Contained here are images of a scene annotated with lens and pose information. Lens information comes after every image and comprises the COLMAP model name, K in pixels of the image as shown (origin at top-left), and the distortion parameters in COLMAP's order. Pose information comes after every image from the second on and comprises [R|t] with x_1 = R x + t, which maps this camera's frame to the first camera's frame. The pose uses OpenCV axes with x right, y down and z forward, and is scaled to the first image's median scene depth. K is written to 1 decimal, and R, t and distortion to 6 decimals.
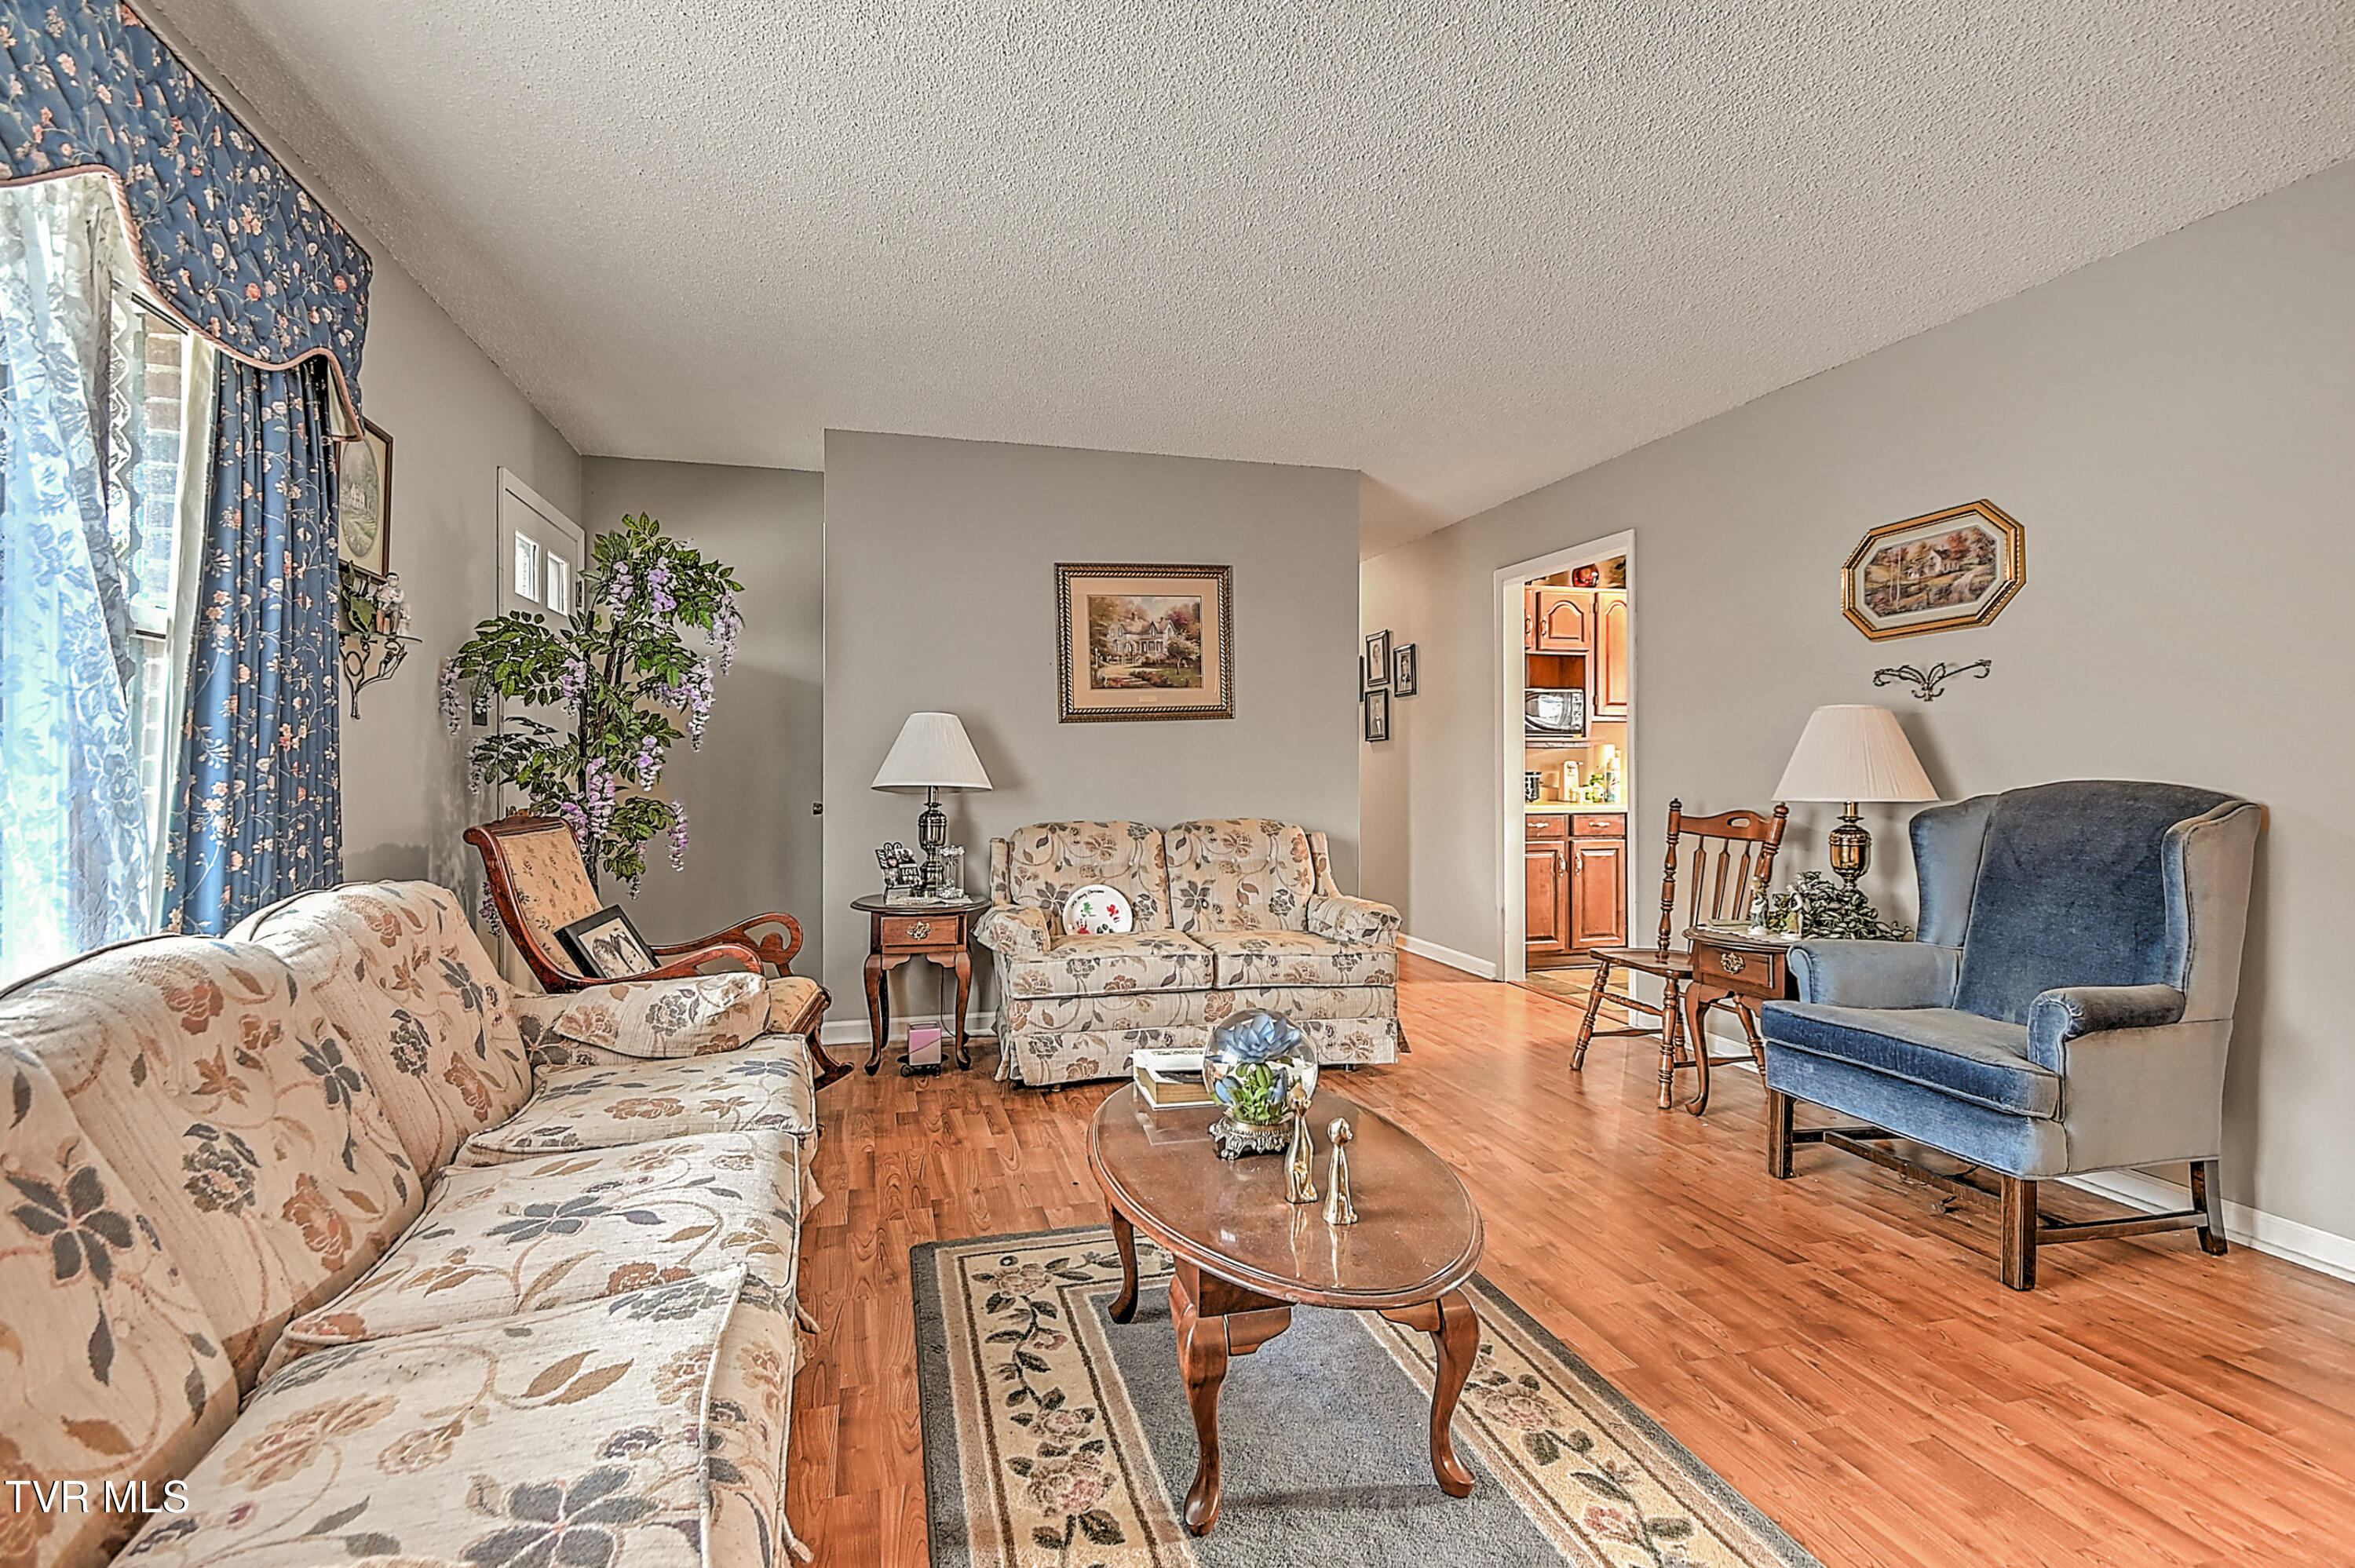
lens RADIAL K [[1035.6, 0, 1137.5], [0, 1035.6, 769.3], [0, 0, 1]] dist [0.020801, -0.003863]
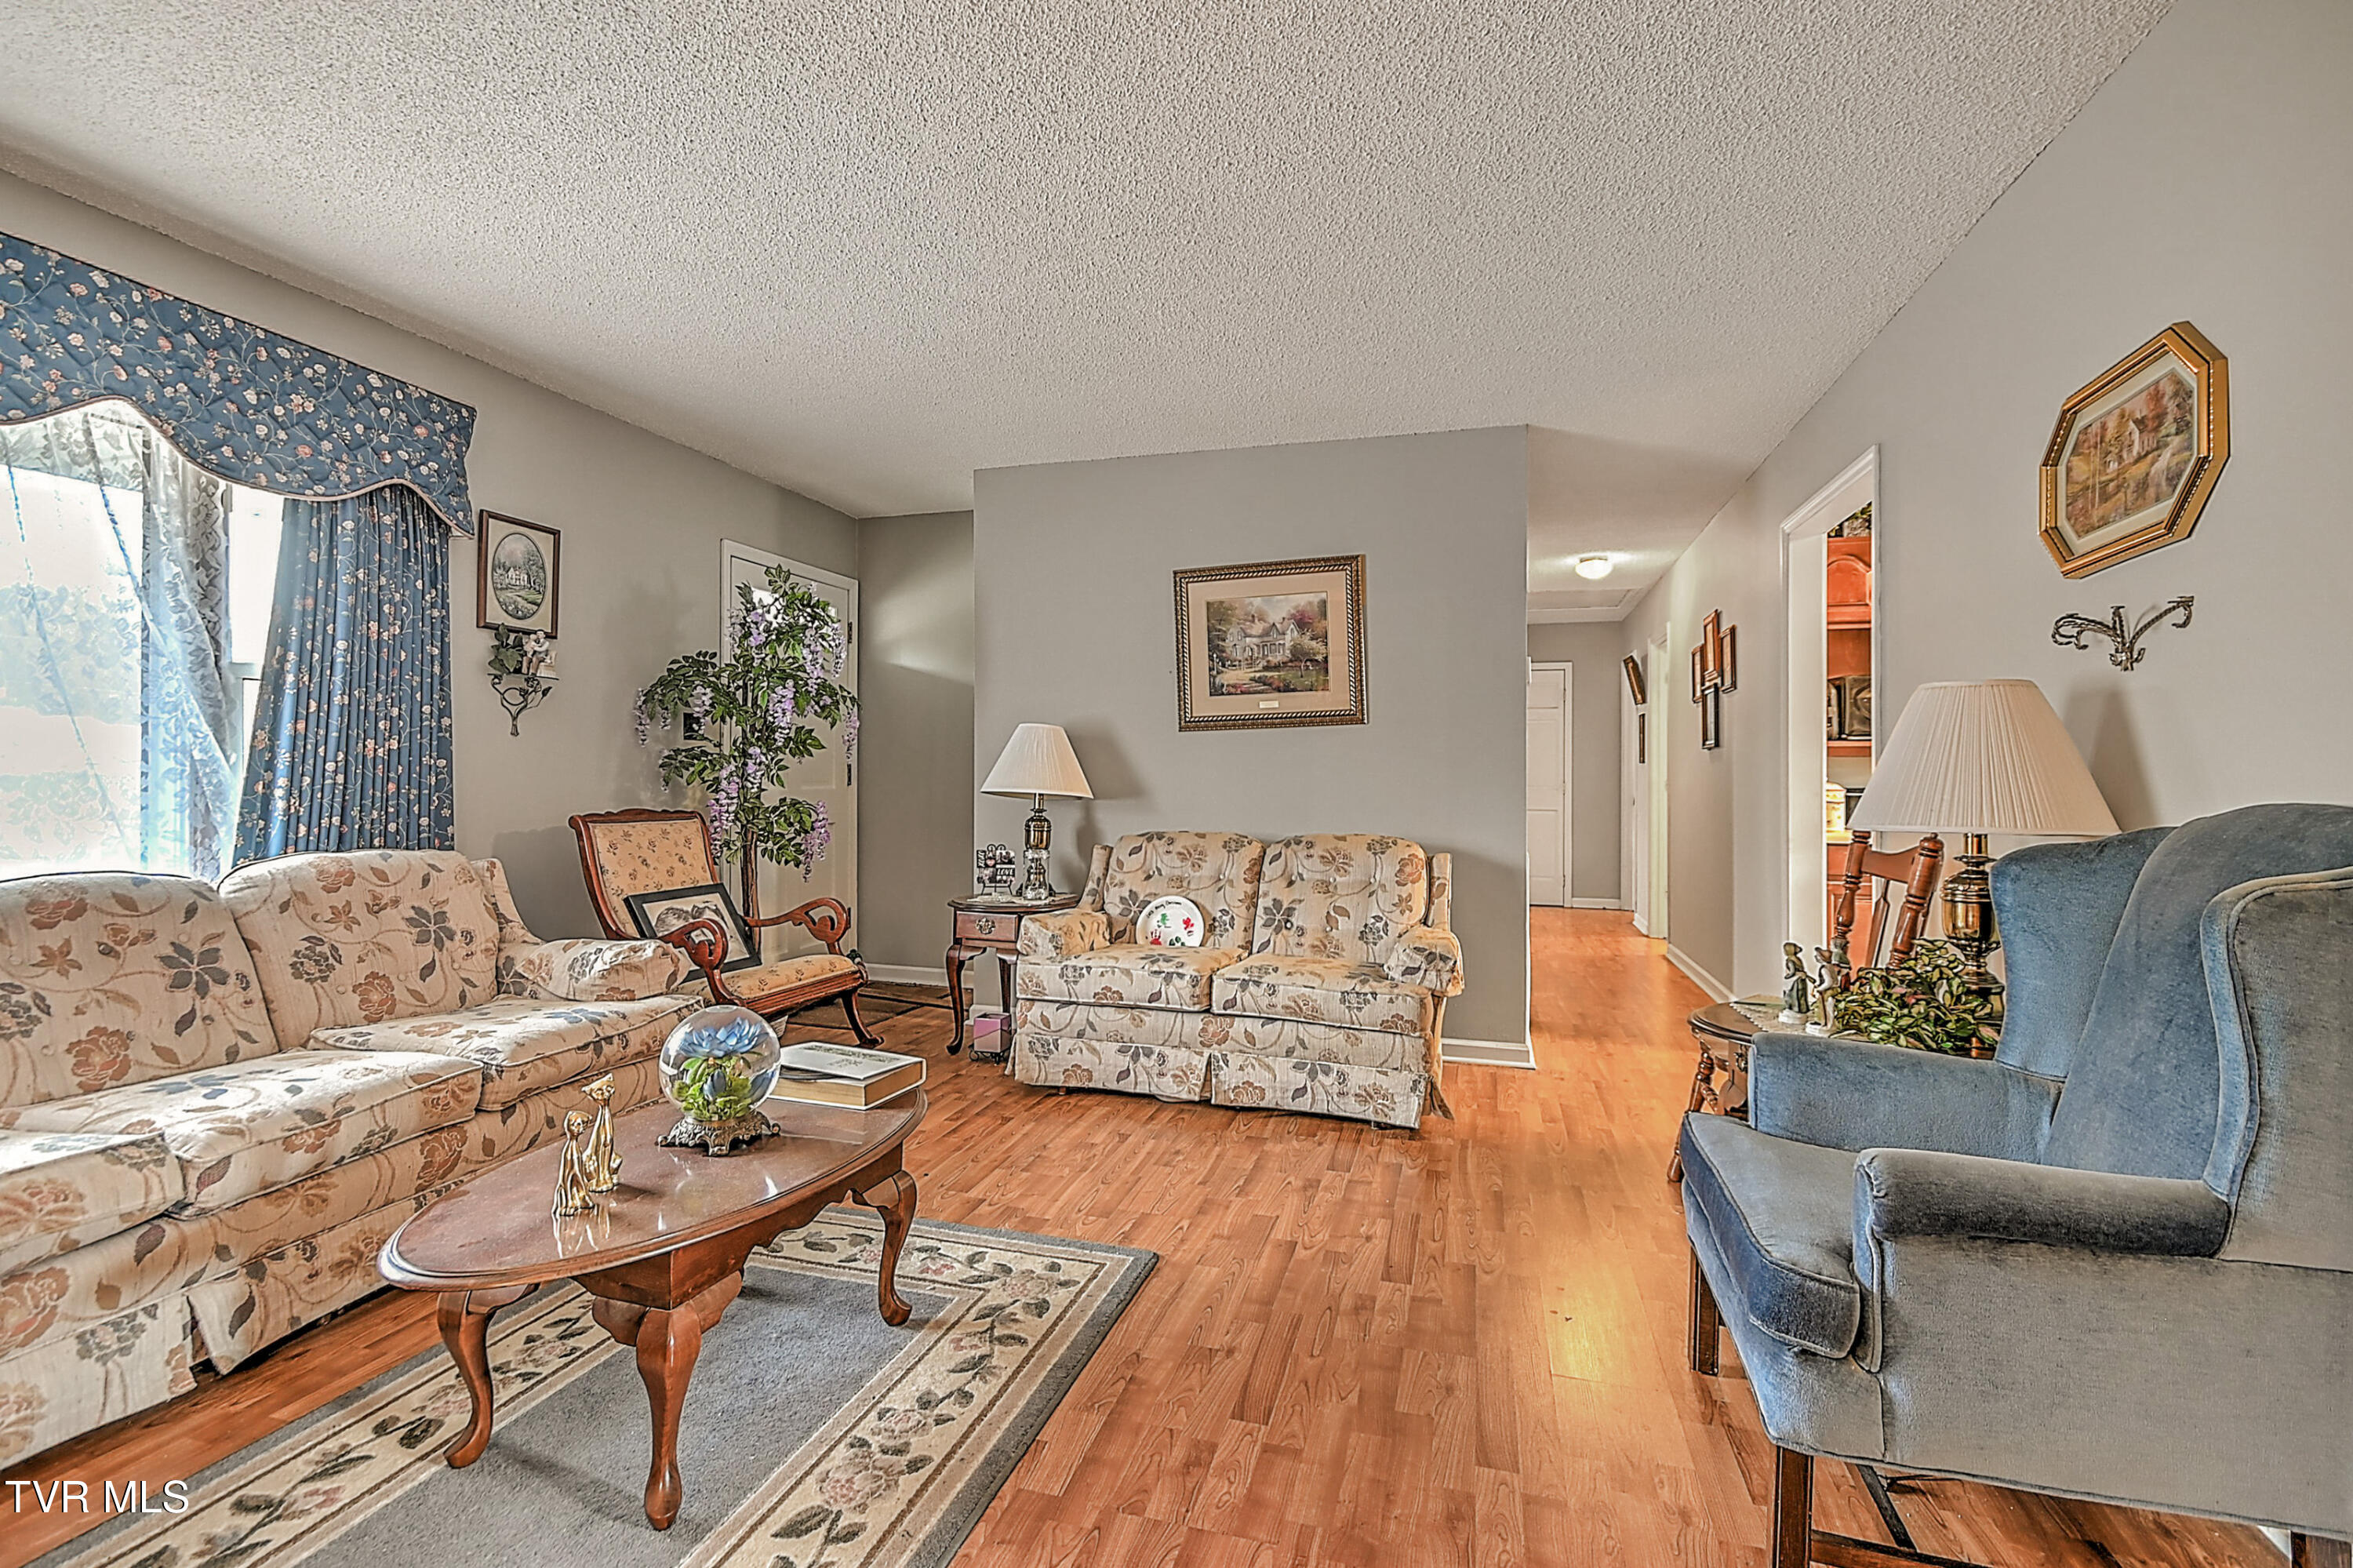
lens RADIAL K [[1034.9, 0, 1181.3], [0, 1034.9, 783.4], [0, 0, 1]] dist [0.020801, -0.003863]
pose [[0.863046, 0.009107, -0.505044, 0.537664], [-0.008933, 0.999956, 0.002766, 0.002626], [0.505047, 0.002124, 0.863089, 0.184058]]
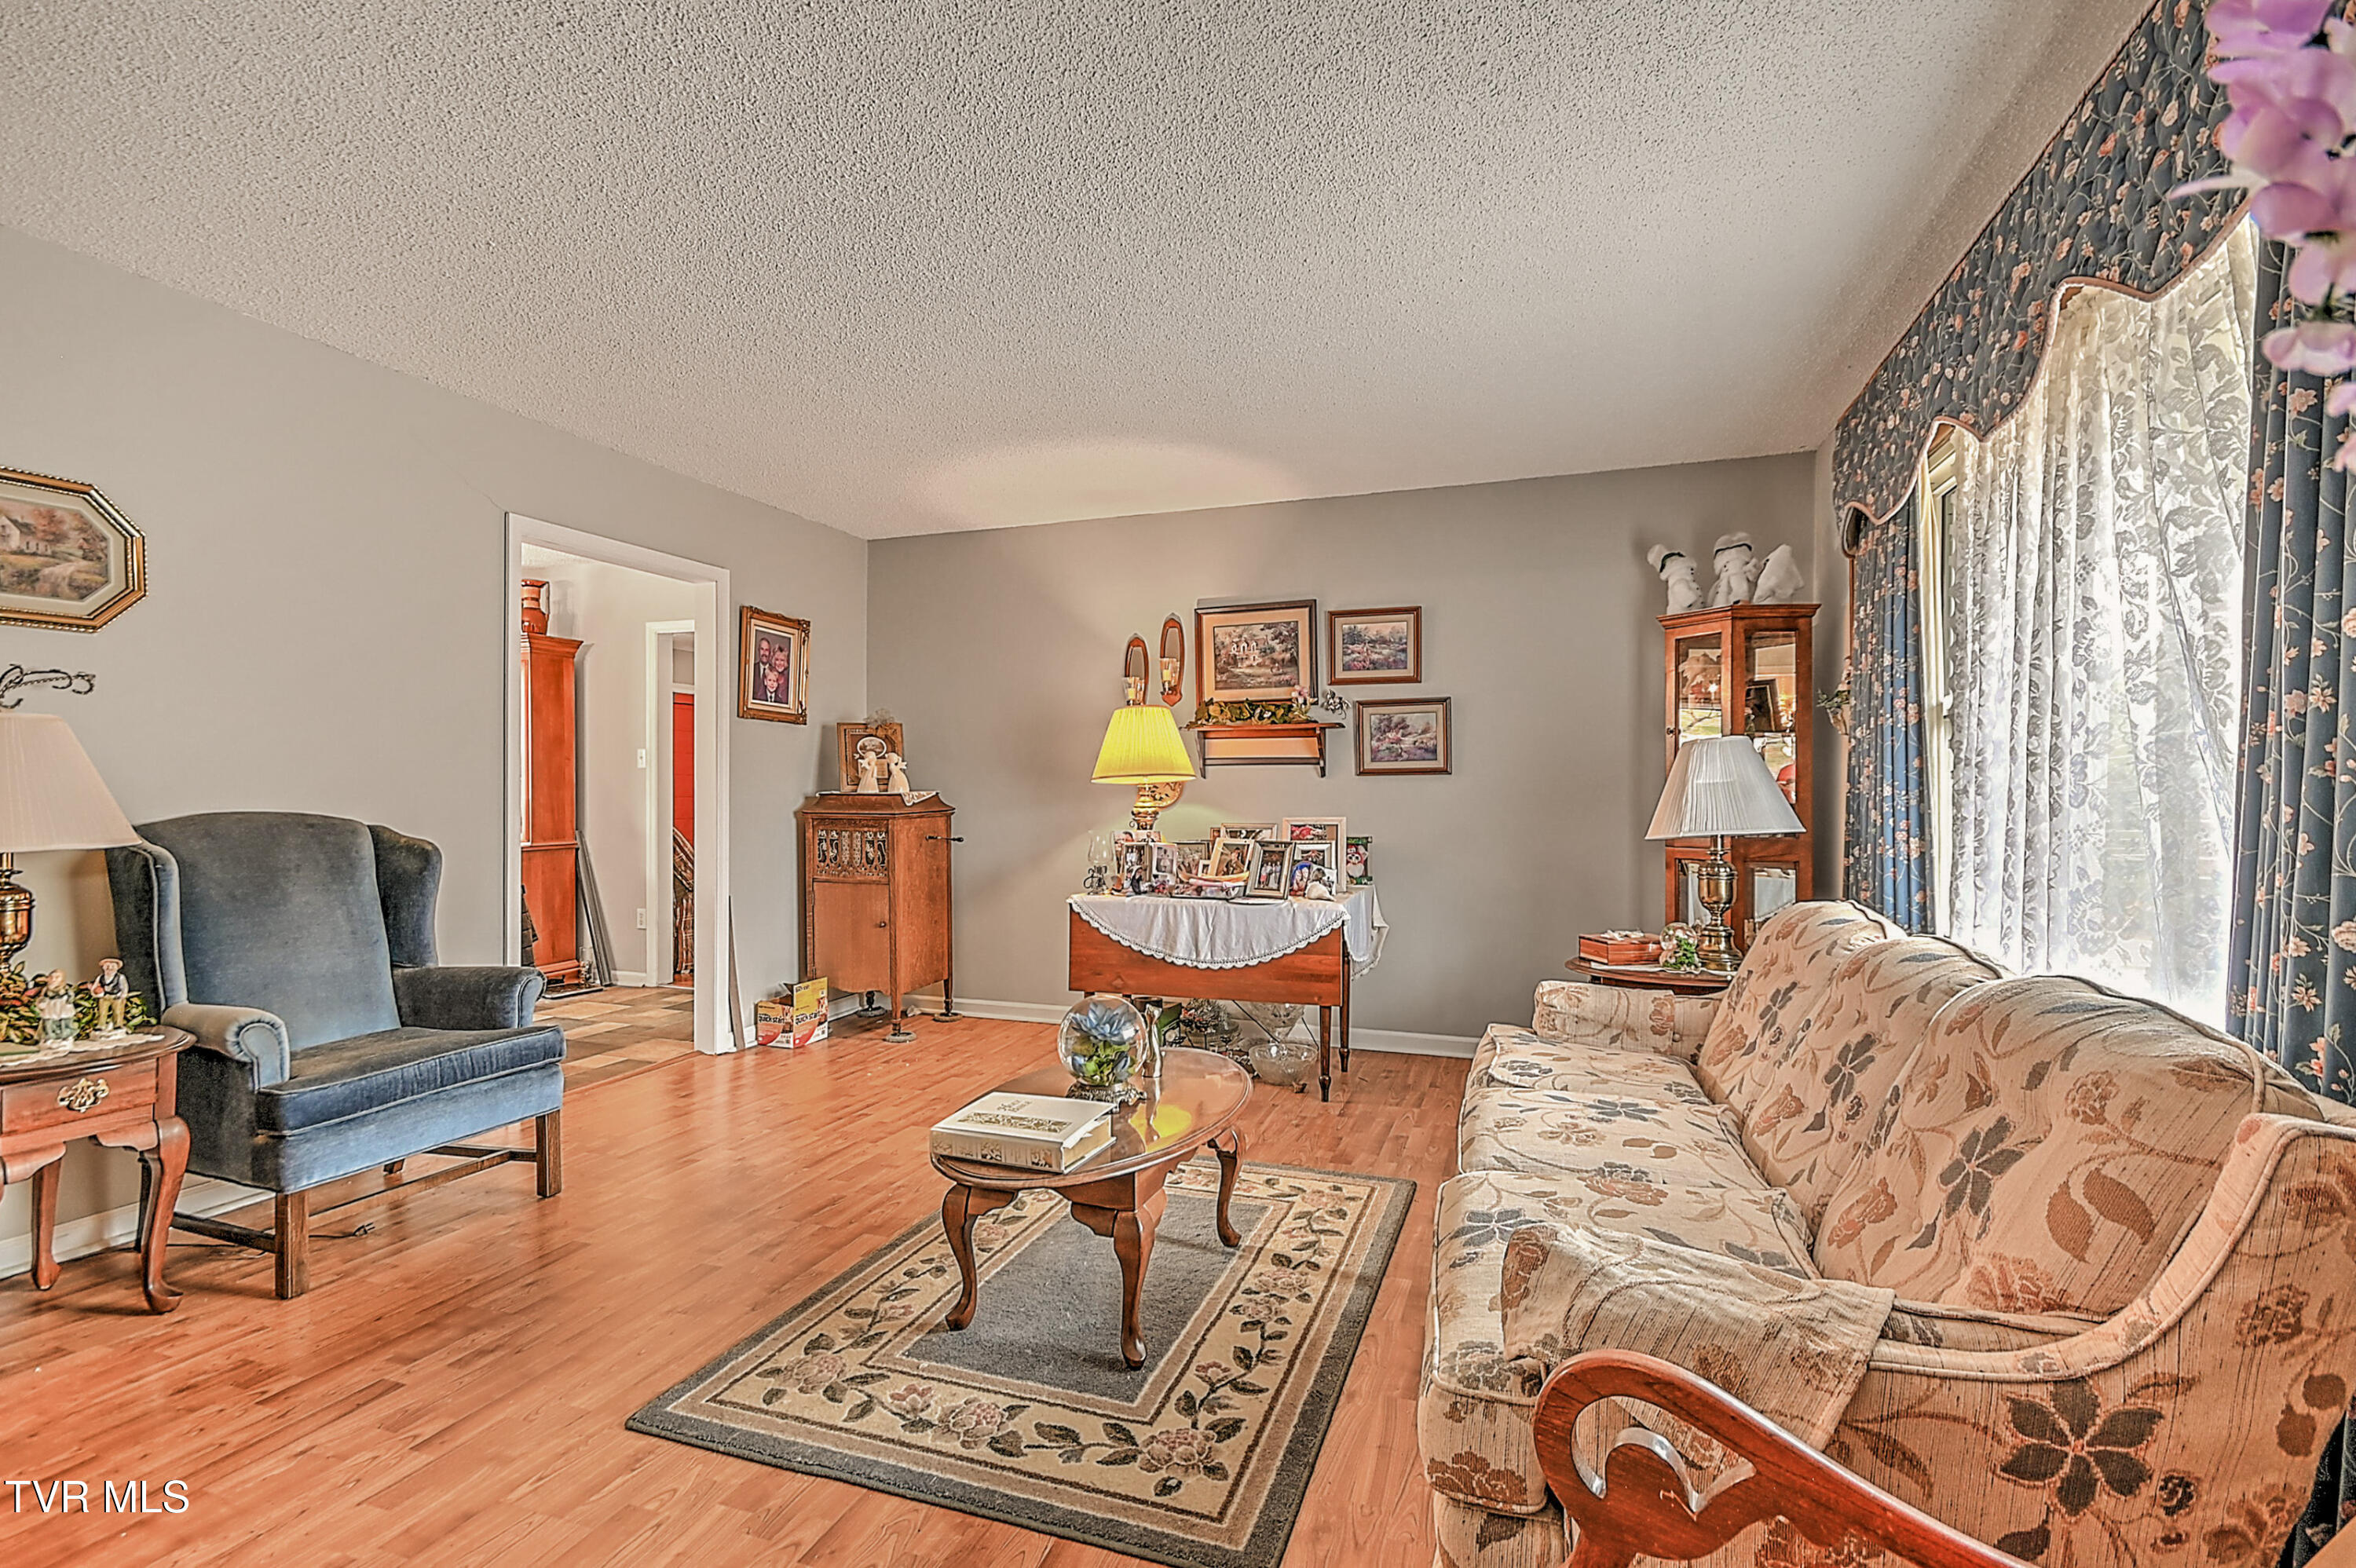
lens RADIAL K [[1036.1, 0, 1196.5], [0, 1036.1, 803.3], [0, 0, 1]] dist [0.020801, -0.003863]
pose [[-0.834973, -0.007189, 0.550245, -0.355773], [-0.002585, 0.999955, 0.009142, -0.007778], [-0.550285, 0.006211, -0.834953, 1.053336]]
